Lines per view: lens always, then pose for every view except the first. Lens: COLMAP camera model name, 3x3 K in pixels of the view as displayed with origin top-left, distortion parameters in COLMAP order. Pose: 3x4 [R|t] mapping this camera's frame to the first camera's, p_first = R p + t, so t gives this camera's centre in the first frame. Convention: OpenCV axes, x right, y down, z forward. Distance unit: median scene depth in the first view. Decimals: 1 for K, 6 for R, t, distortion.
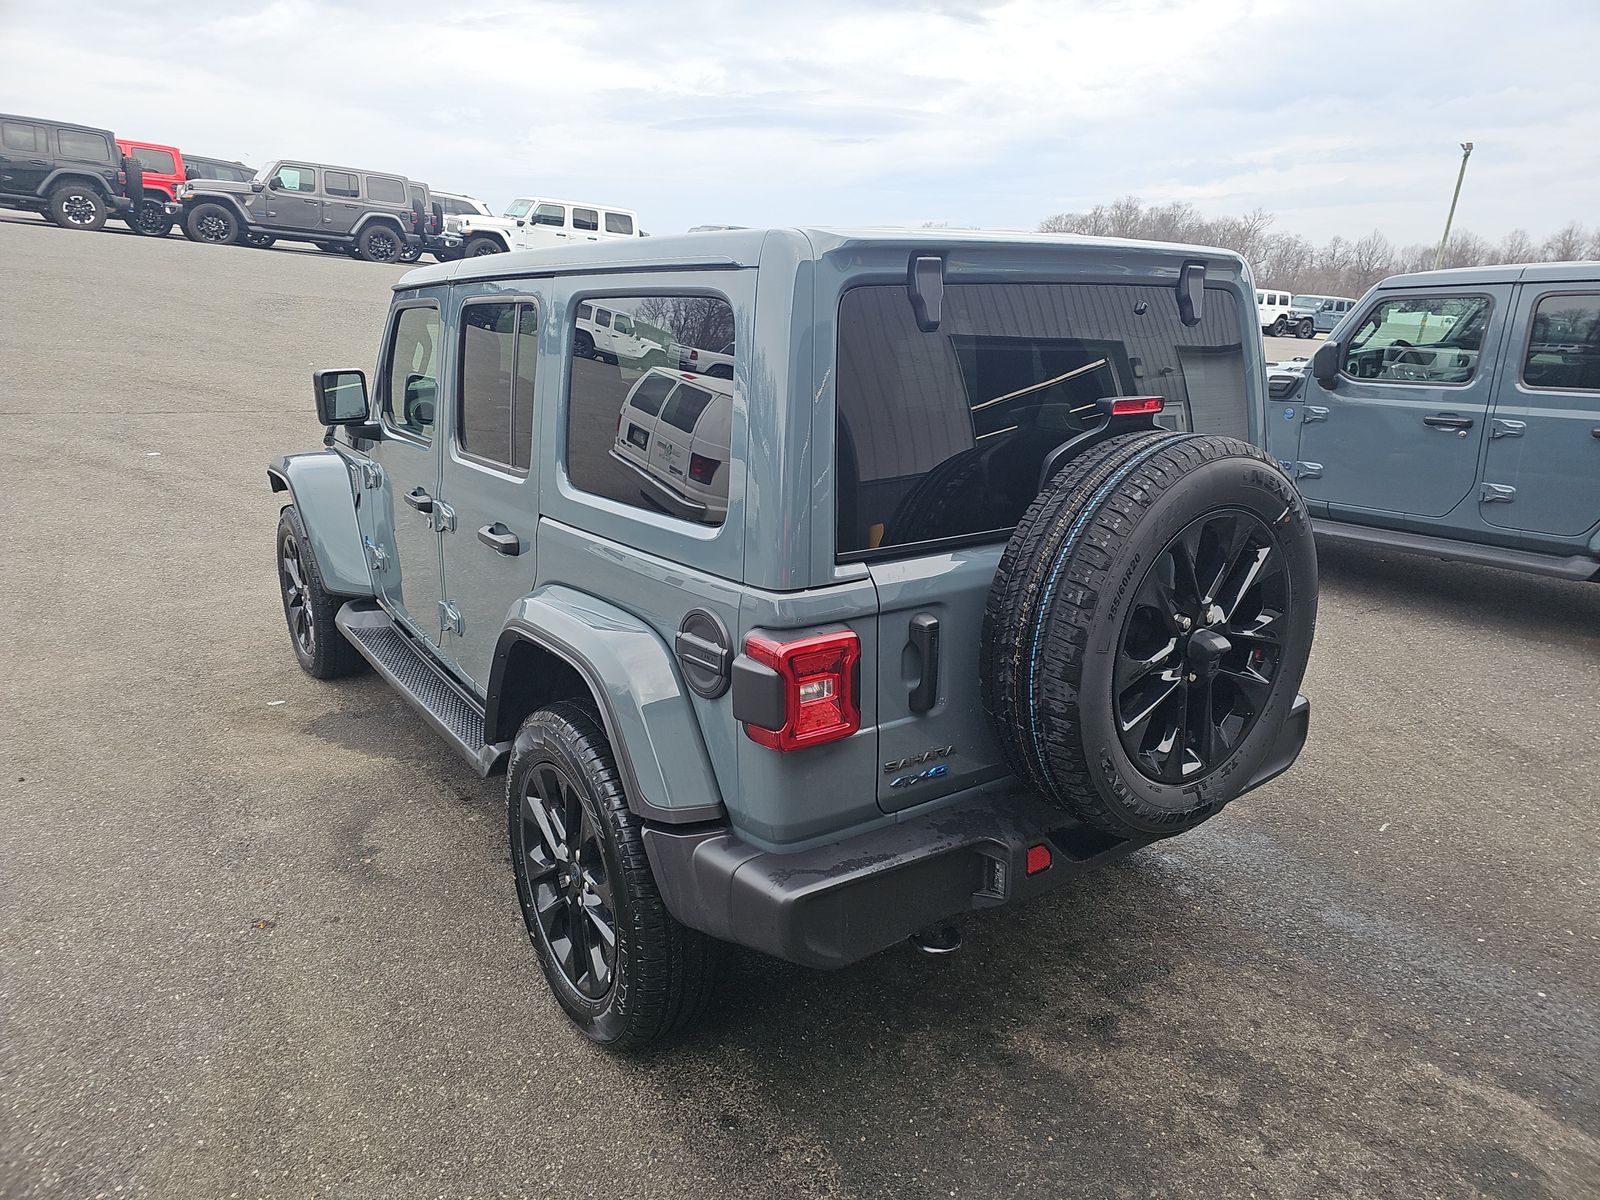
lens RADIAL K [[1090.0, 0, 807.4], [0, 1090.0, 572.0], [0, 0, 1]] dist [0.060386, -0.058717]
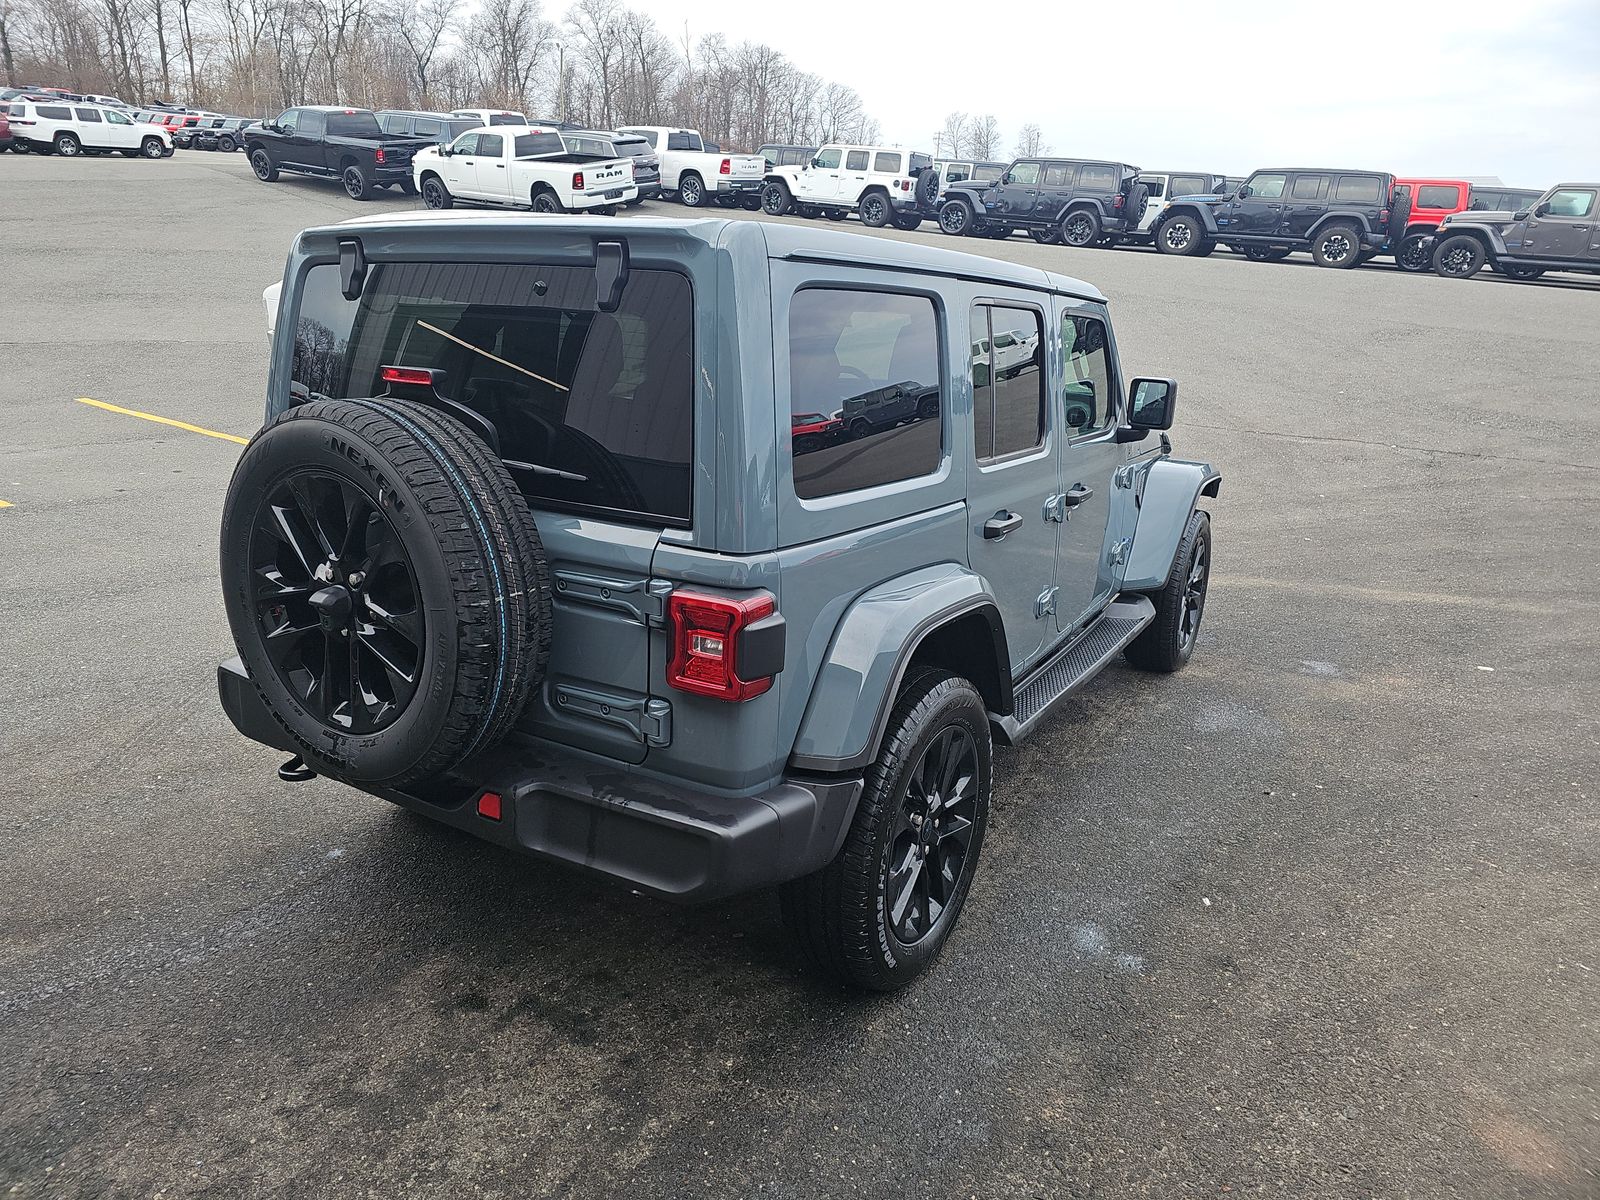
lens RADIAL K [[1064.0, 0, 760.5], [0, 1064.0, 569.9], [0, 0, 1]] dist [0.066838, -0.057650]
pose [[0.349881, 0.226335, -0.909041, 1.198971], [-0.255804, 0.956579, 0.139715, -0.174962], [0.901193, 0.183653, 0.392586, 0.805431]]
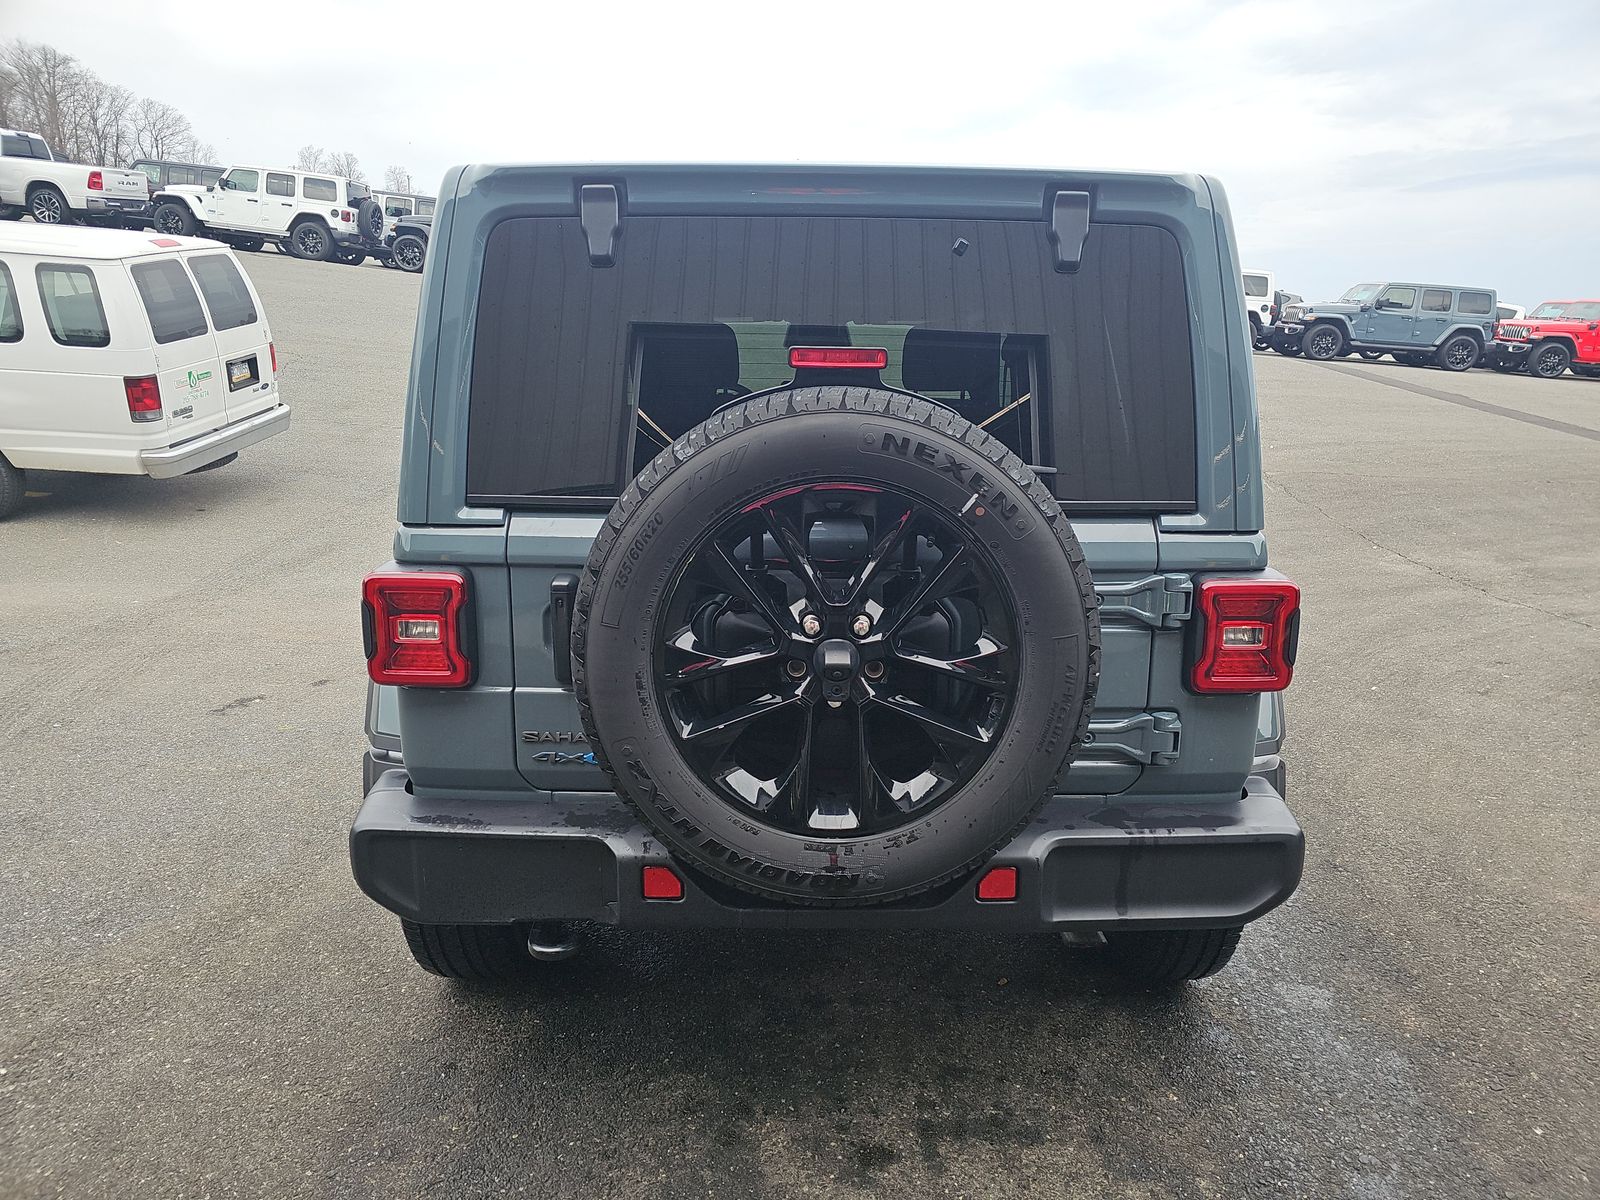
lens RADIAL K [[1075.1, 0, 796.1], [0, 1075.1, 595.2], [0, 0, 1]] dist [0.059580, -0.054431]
pose [[0.806202, 0.122397, -0.578841, 0.646199], [-0.150066, 0.988676, 0.000047, 0.021268], [0.572292, 0.086826, 0.815440, 0.306180]]
